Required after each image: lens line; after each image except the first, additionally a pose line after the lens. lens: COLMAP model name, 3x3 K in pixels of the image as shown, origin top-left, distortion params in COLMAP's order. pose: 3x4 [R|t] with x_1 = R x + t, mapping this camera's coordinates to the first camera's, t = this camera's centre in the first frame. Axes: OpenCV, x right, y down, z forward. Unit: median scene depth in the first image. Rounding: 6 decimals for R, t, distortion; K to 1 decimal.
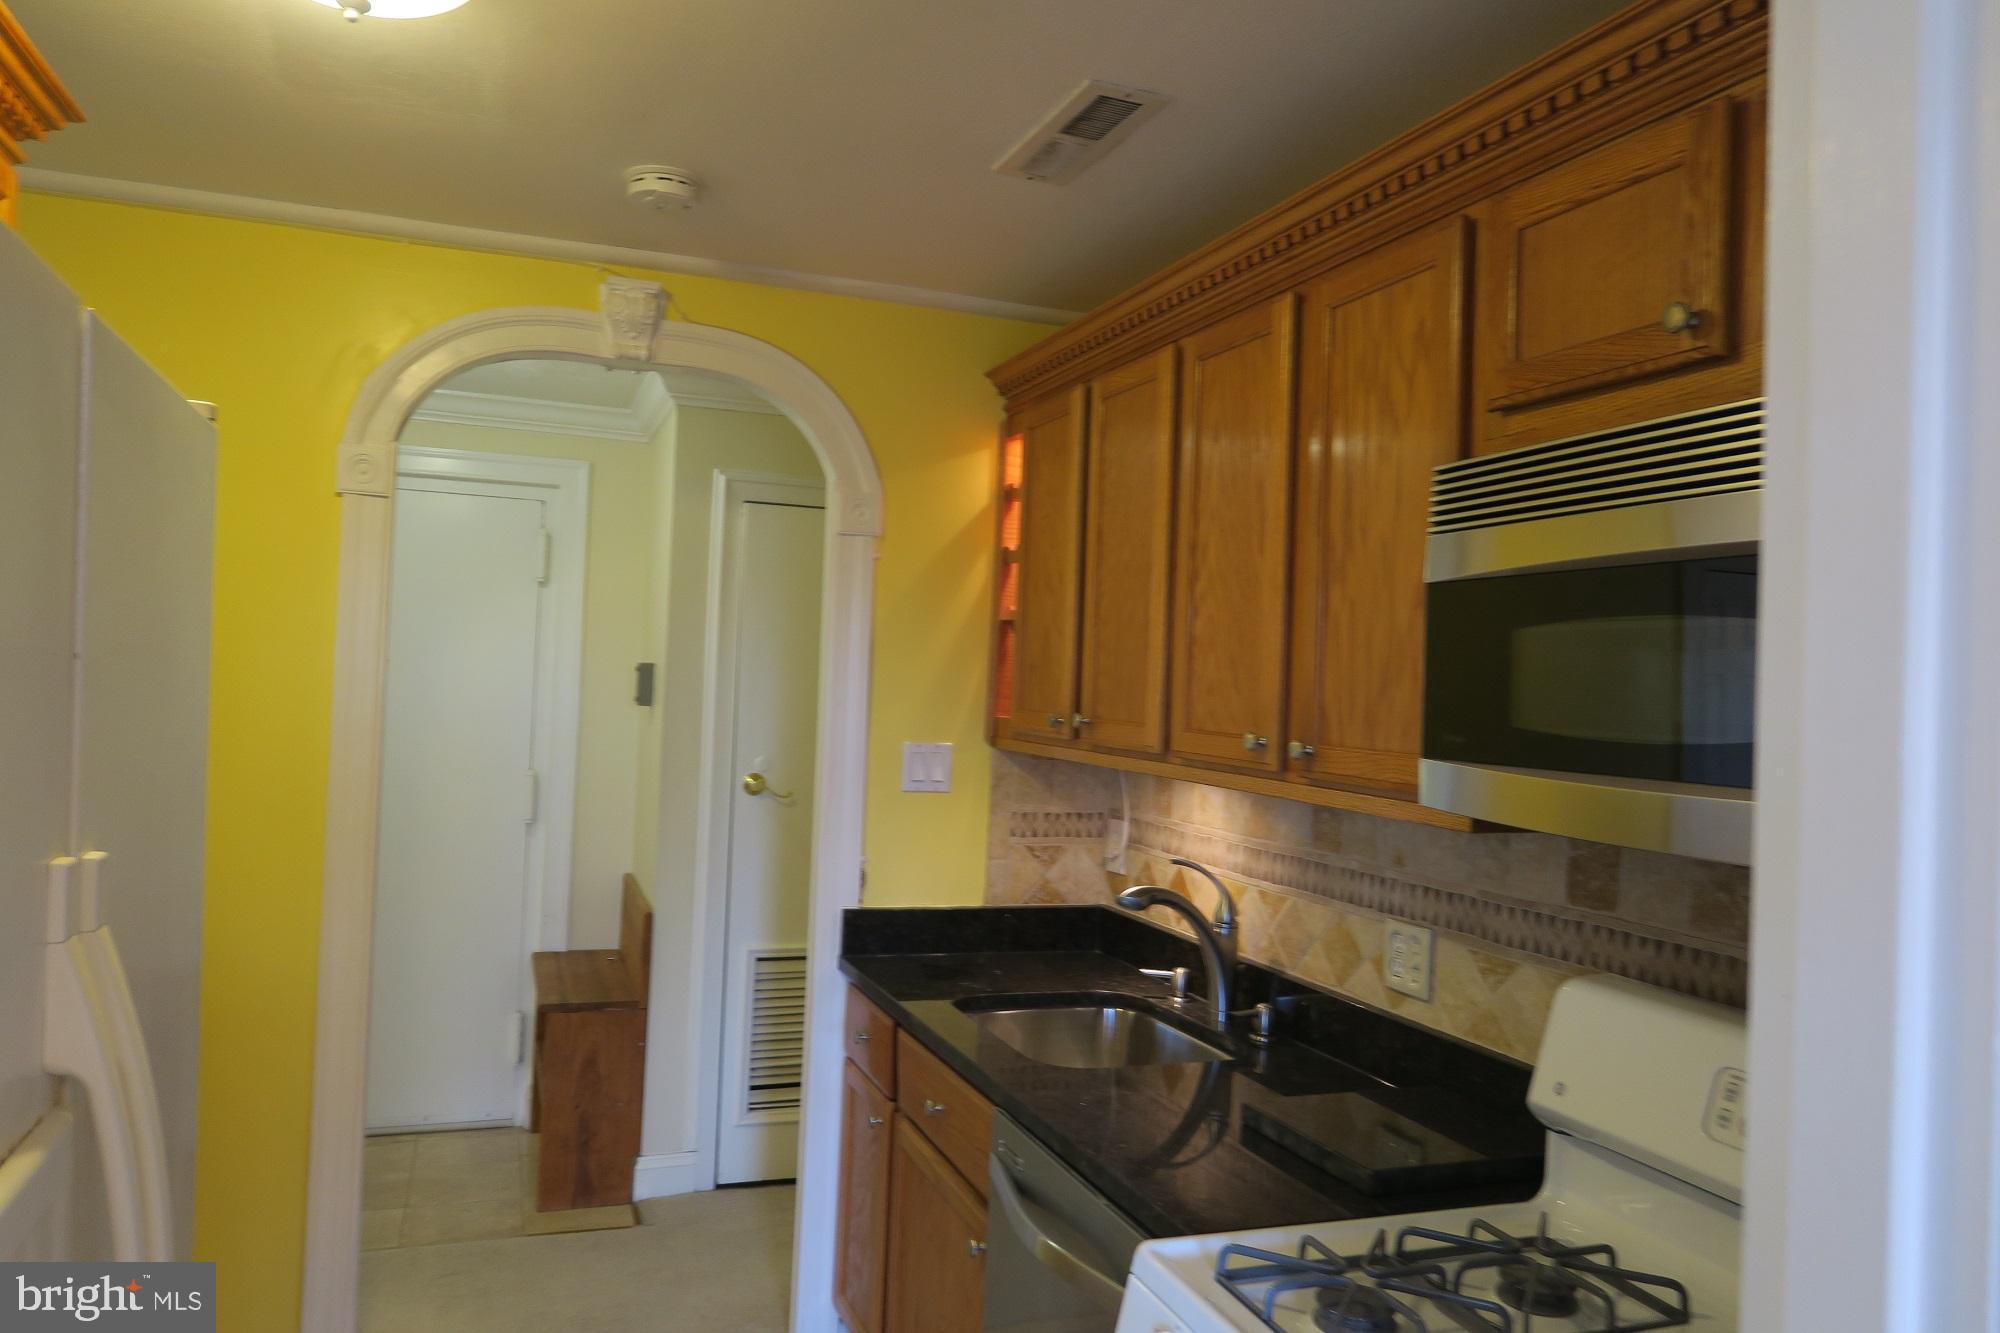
lens RADIAL K [[1382.0, 0, 1000.0], [0, 1382.0, 666.5], [0, 0, 1]] dist [-0.013158, 0.004189]
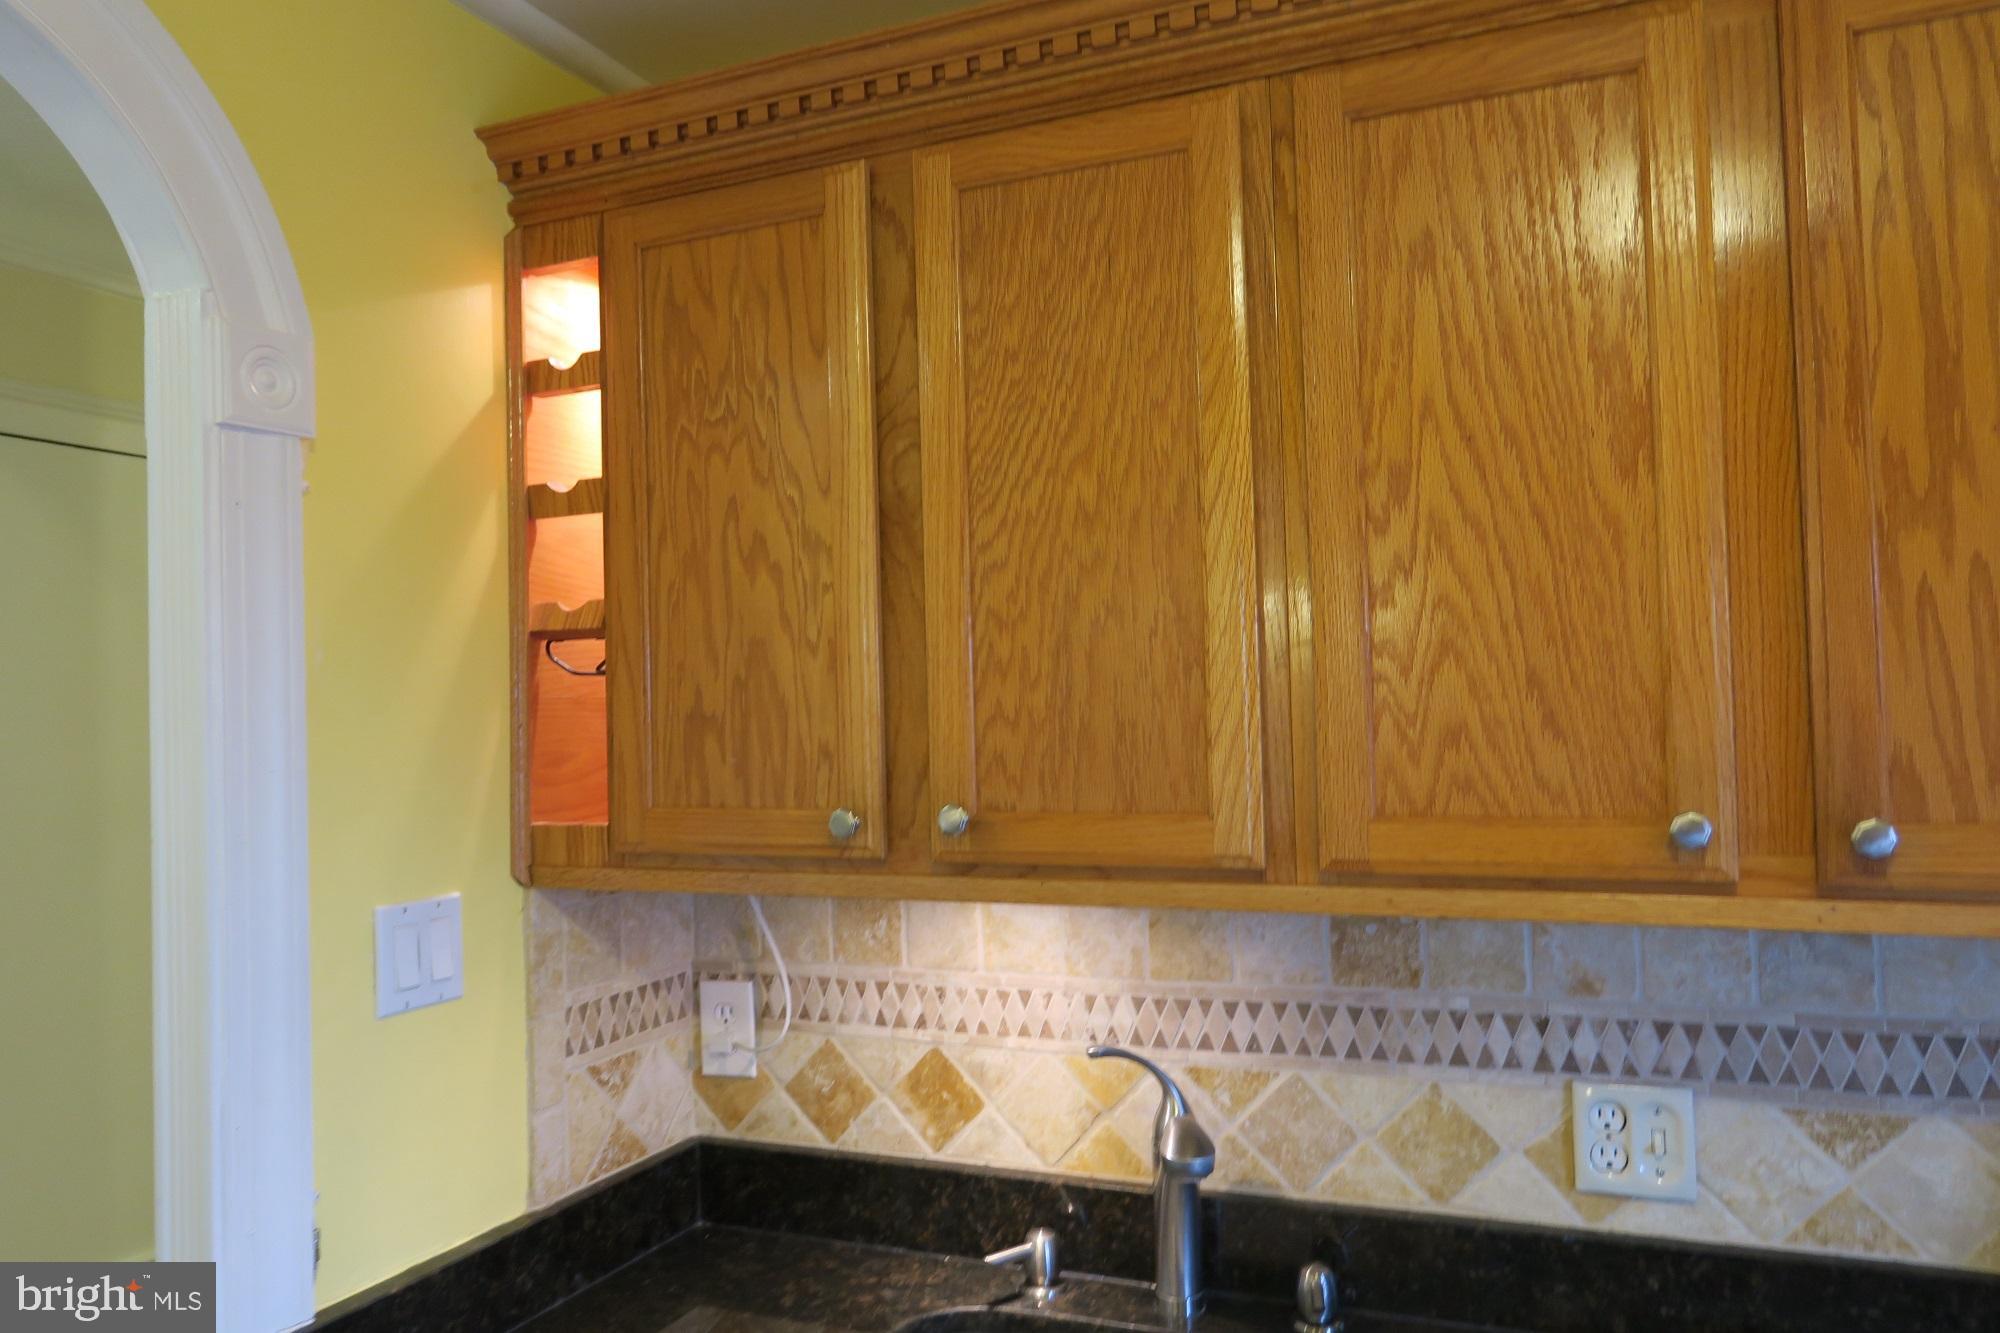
lens RADIAL K [[1382.0, 0, 1000.0], [0, 1382.0, 666.5], [0, 0, 1]] dist [-0.013158, 0.004189]
pose [[0.687379, -0.037707, 0.725320, -0.254338], [0.048010, 0.998826, 0.006428, -0.016415], [-0.724710, 0.030404, 0.688382, 0.554195]]
